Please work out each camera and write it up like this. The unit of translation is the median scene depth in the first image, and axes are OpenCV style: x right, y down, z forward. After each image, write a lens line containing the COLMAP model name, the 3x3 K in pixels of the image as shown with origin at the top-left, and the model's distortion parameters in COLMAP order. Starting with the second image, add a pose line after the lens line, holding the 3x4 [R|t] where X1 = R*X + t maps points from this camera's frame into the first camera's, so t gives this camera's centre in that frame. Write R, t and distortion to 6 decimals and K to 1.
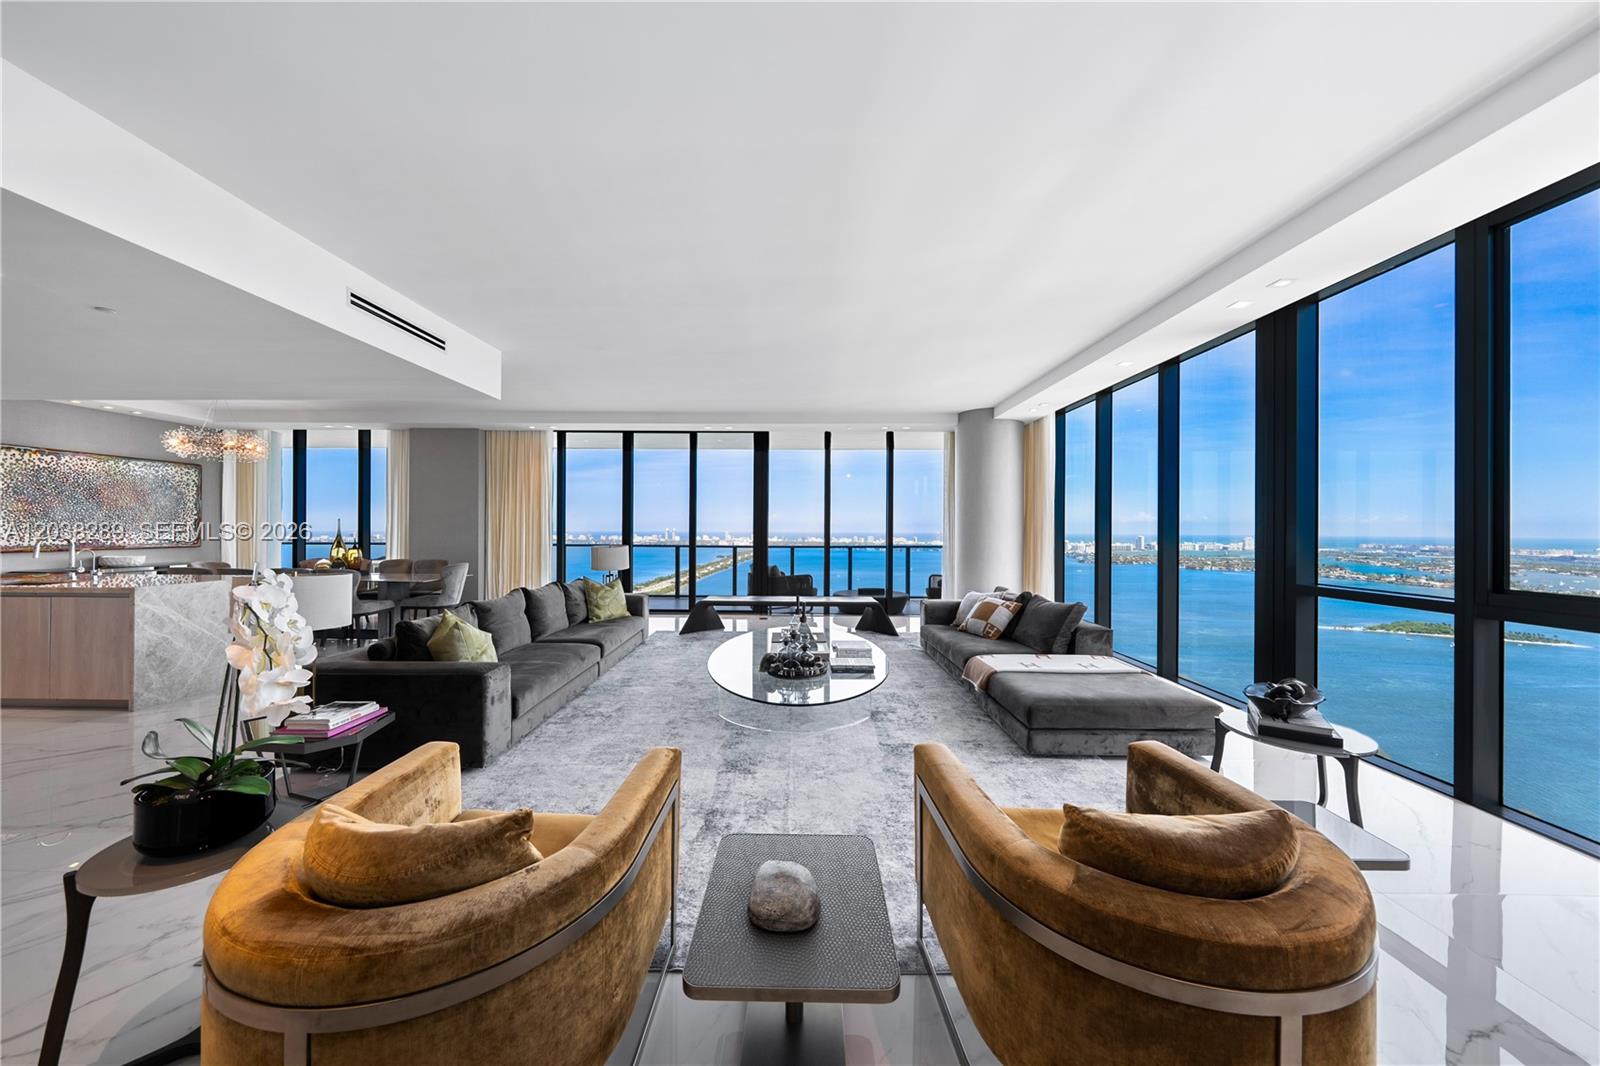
lens RADIAL K [[544.9, 0, 800.7], [0, 544.9, 533.2], [0, 0, 1]] dist [-0.002773, 0.000014]
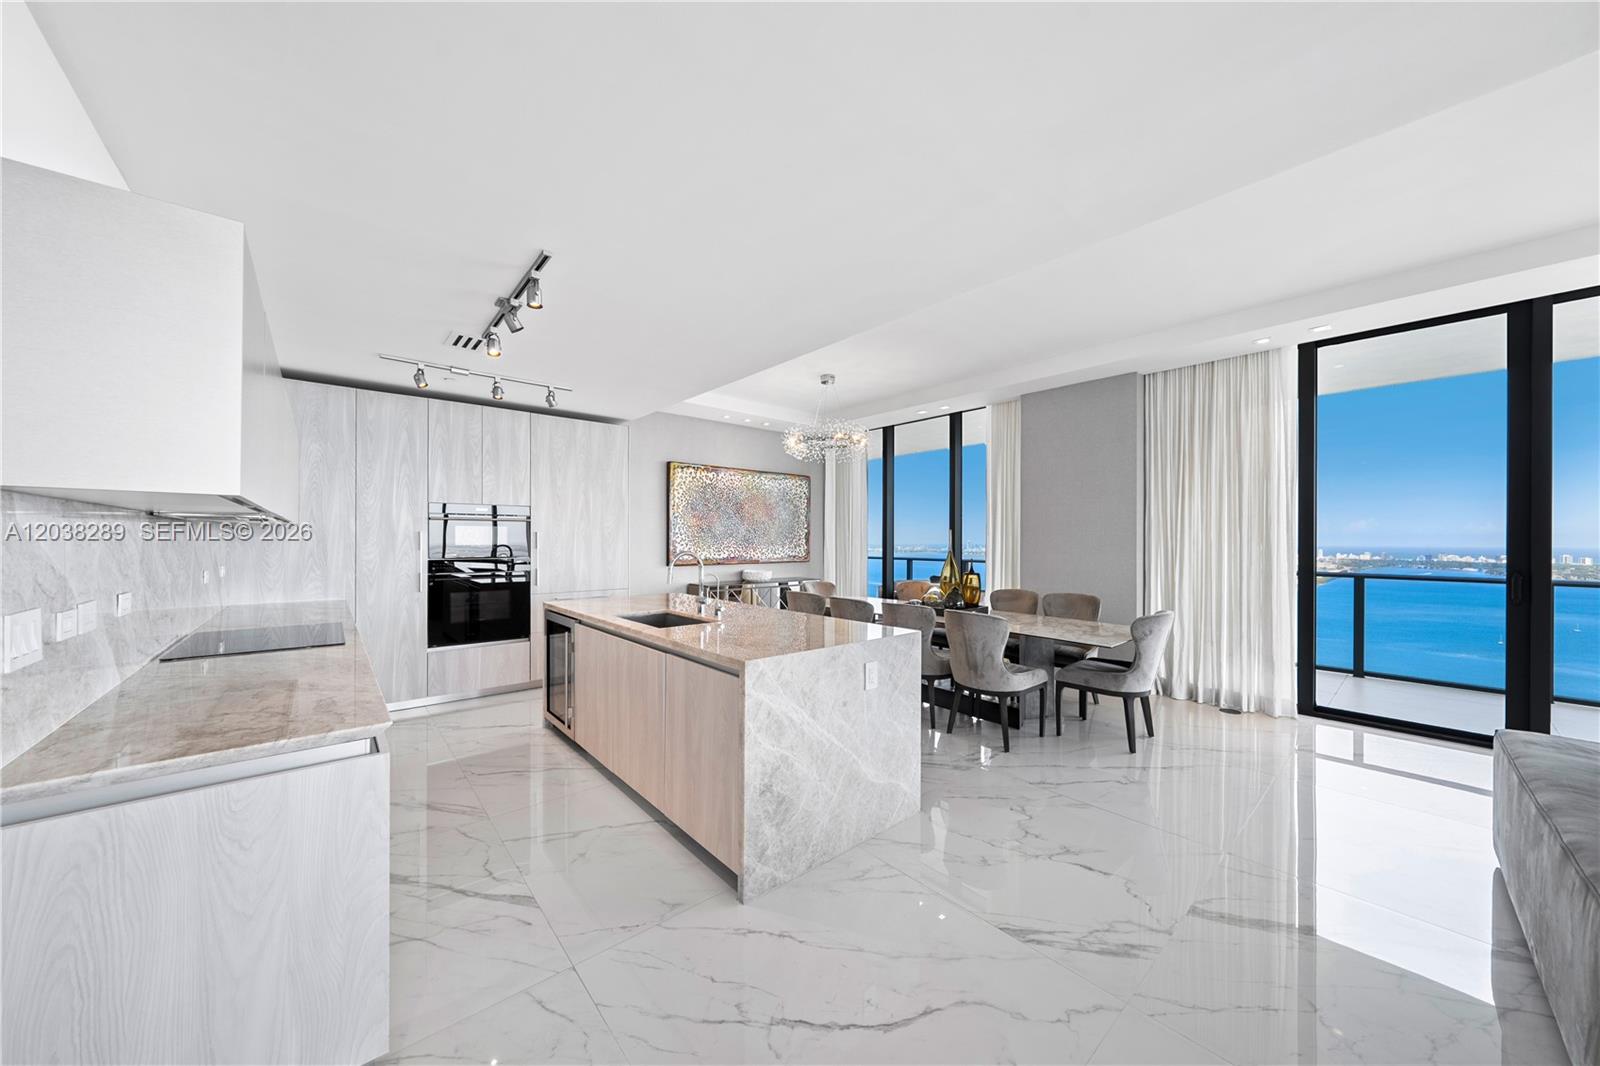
lens RADIAL K [[544.9, 0, 791.5], [0, 544.9, 544.3], [0, 0, 1]] dist [-0.002773, 0.000014]
pose [[0.652386, 0.003711, -0.757878, -0.376212], [-0.006072, 0.999982, -0.000330, -0.004657], [0.757862, 0.004818, 0.652397, 0.330448]]
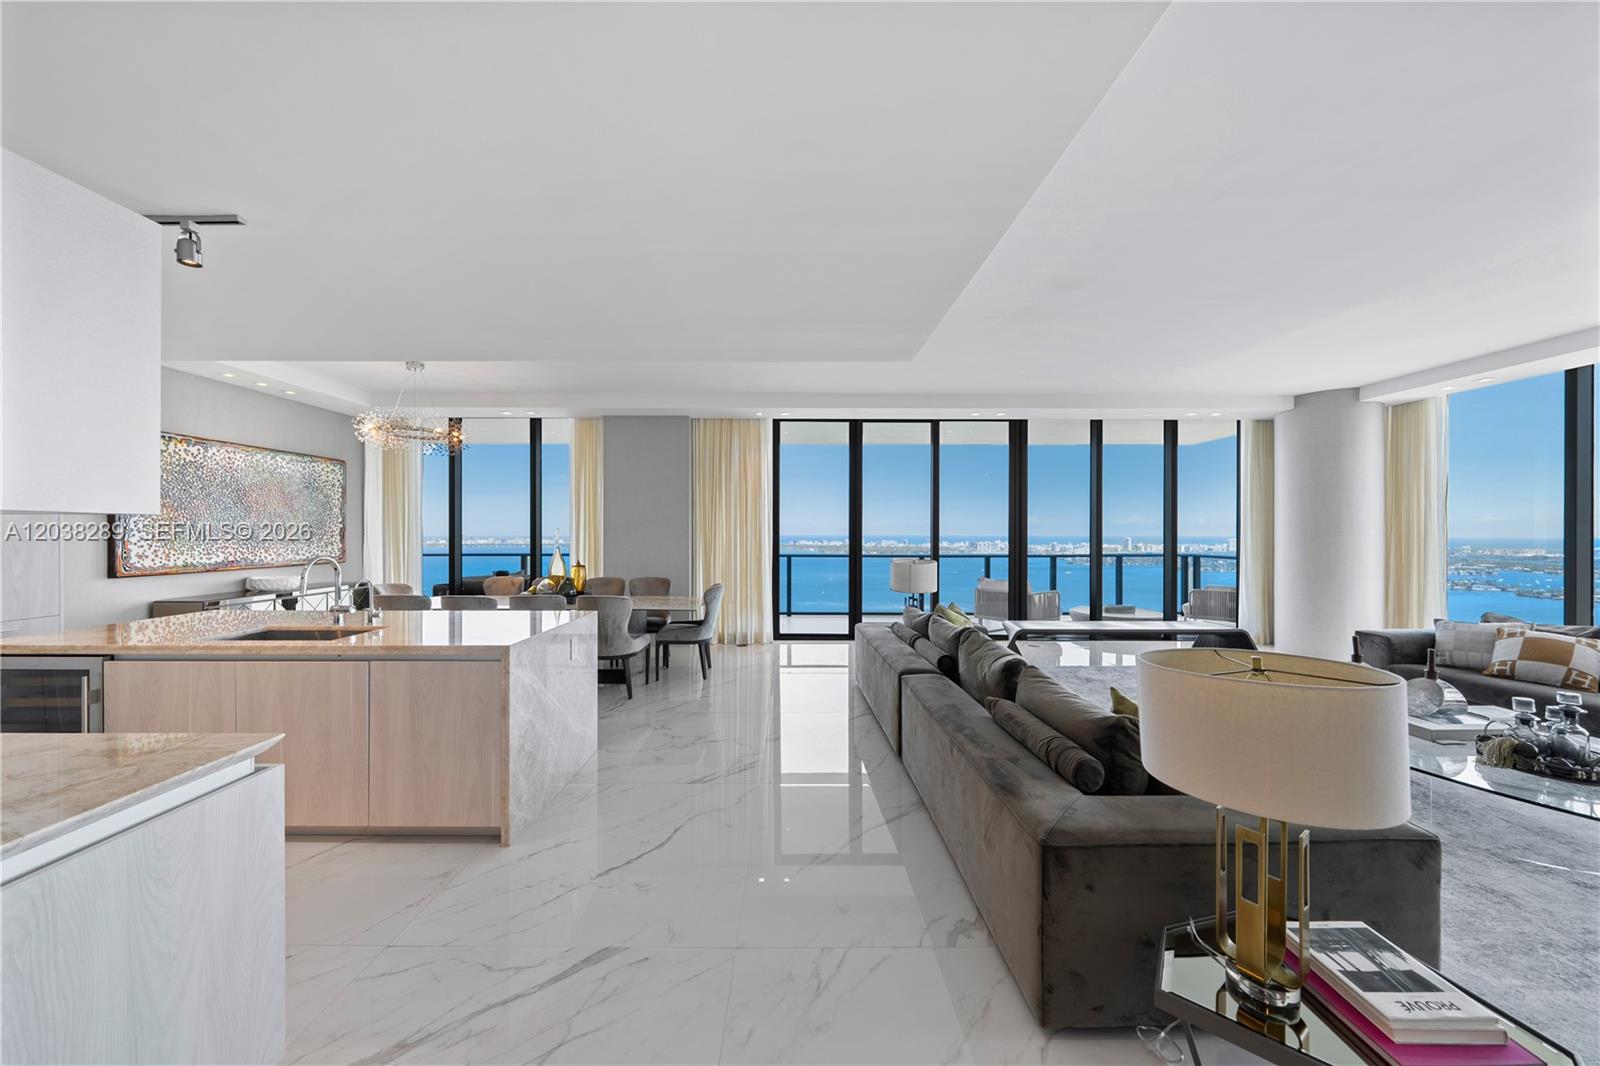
lens RADIAL K [[544.9, 0, 801.1], [0, 544.9, 529.6], [0, 0, 1]] dist [-0.002773, 0.000014]
pose [[0.999805, -0.004494, 0.019232, -0.423441], [0.004735, 0.999911, -0.012510, -0.010009], [-0.019174, 0.012598, 0.999737, 0.173460]]
